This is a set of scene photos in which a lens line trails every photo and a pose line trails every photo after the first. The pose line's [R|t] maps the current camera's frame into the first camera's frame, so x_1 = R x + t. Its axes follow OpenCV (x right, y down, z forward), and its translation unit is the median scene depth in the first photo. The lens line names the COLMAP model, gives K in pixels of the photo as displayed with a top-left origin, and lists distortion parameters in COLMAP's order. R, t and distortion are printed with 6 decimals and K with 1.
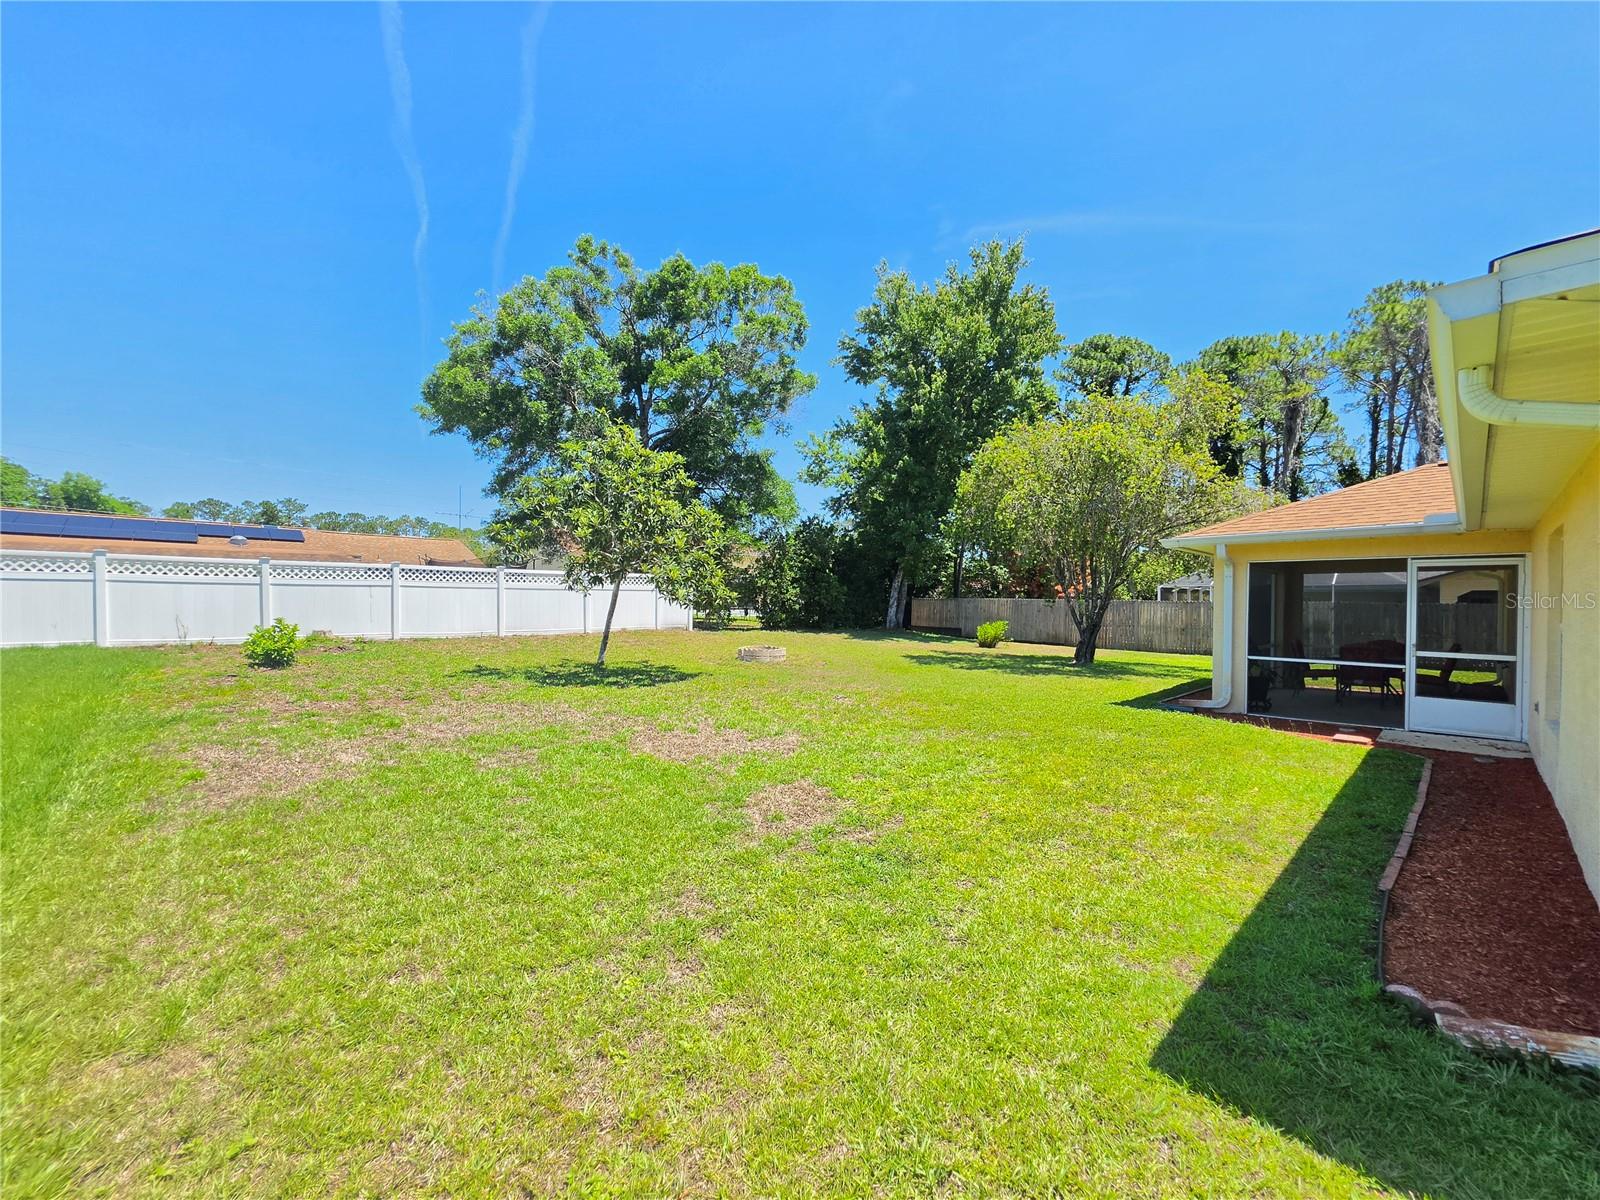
lens RADIAL K [[645.6, 0, 803.2], [0, 645.6, 602.6], [0, 0, 1]] dist [-0.002294, 0.000926]
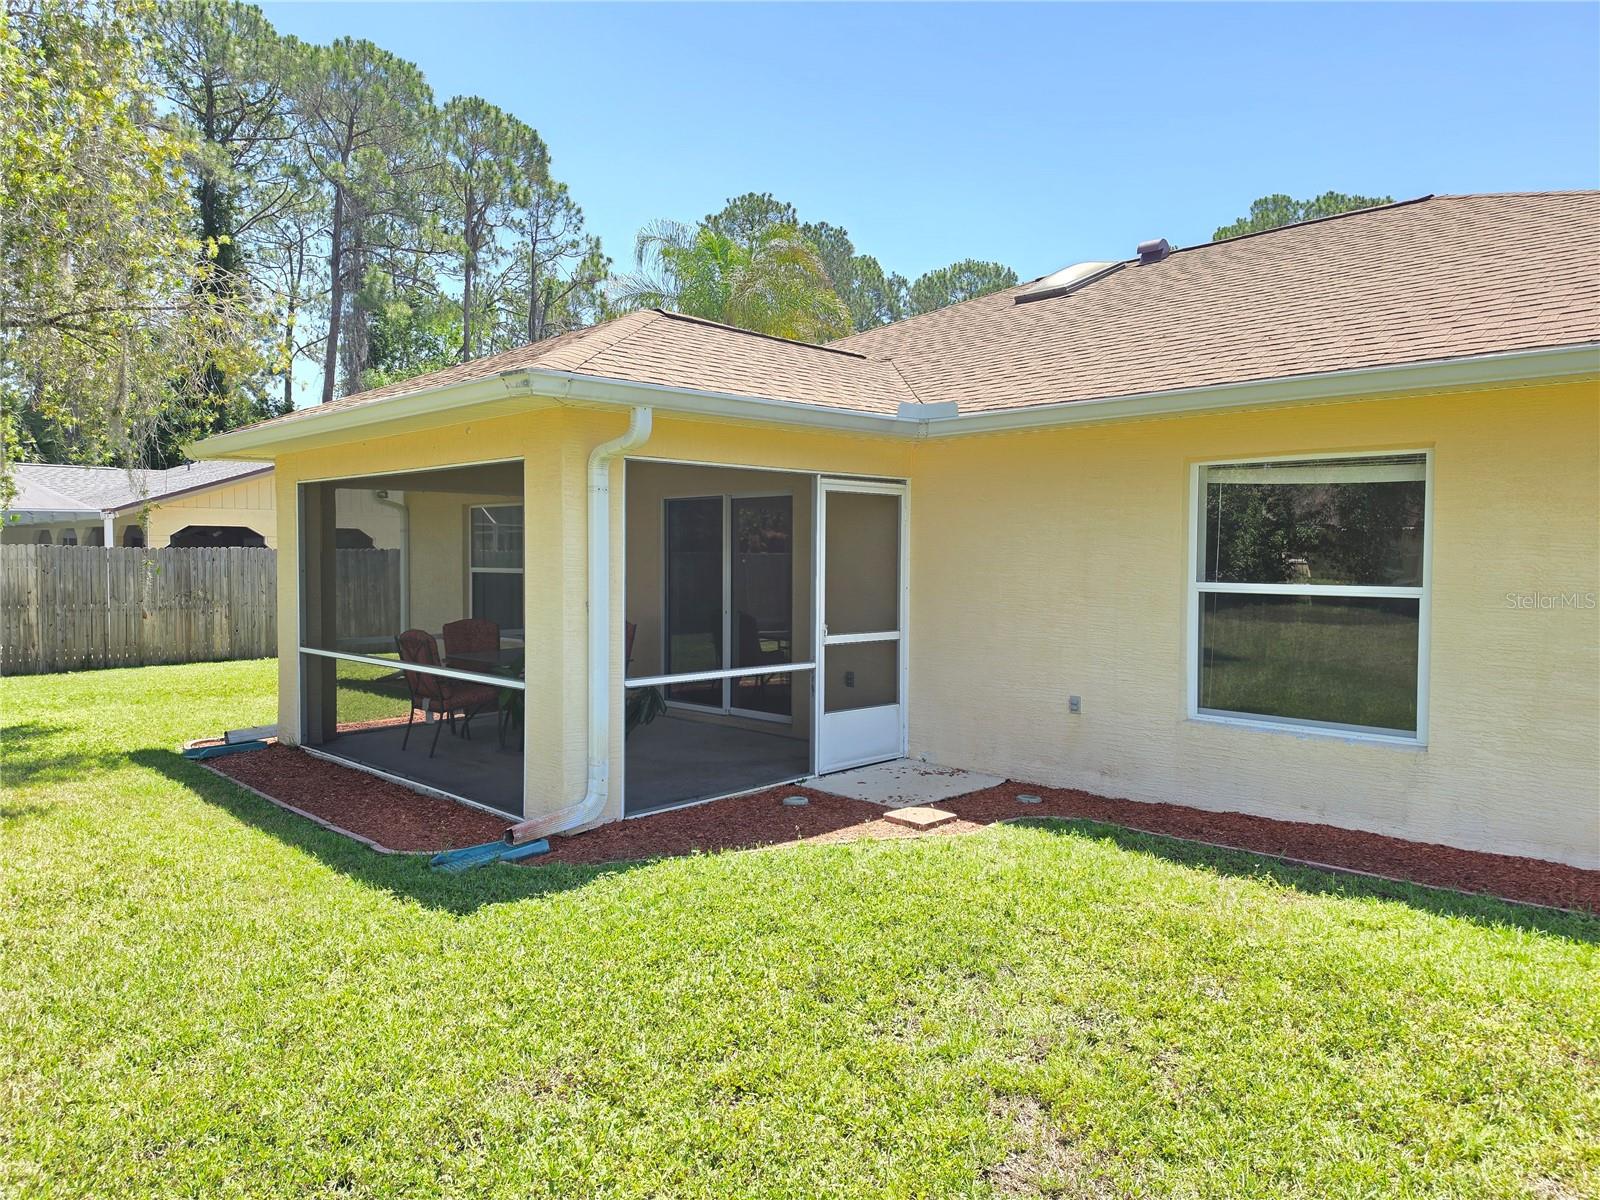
lens RADIAL K [[1094.2, 0, 793.8], [0, 1094.2, 605.7], [0, 0, 1]] dist [0.077279, -0.094680]
pose [[-0.003992, -0.057973, 0.998310, -0.027331], [0.001768, 0.998316, 0.057980, -0.009333], [-0.999990, 0.001996, -0.003882, 1.027189]]
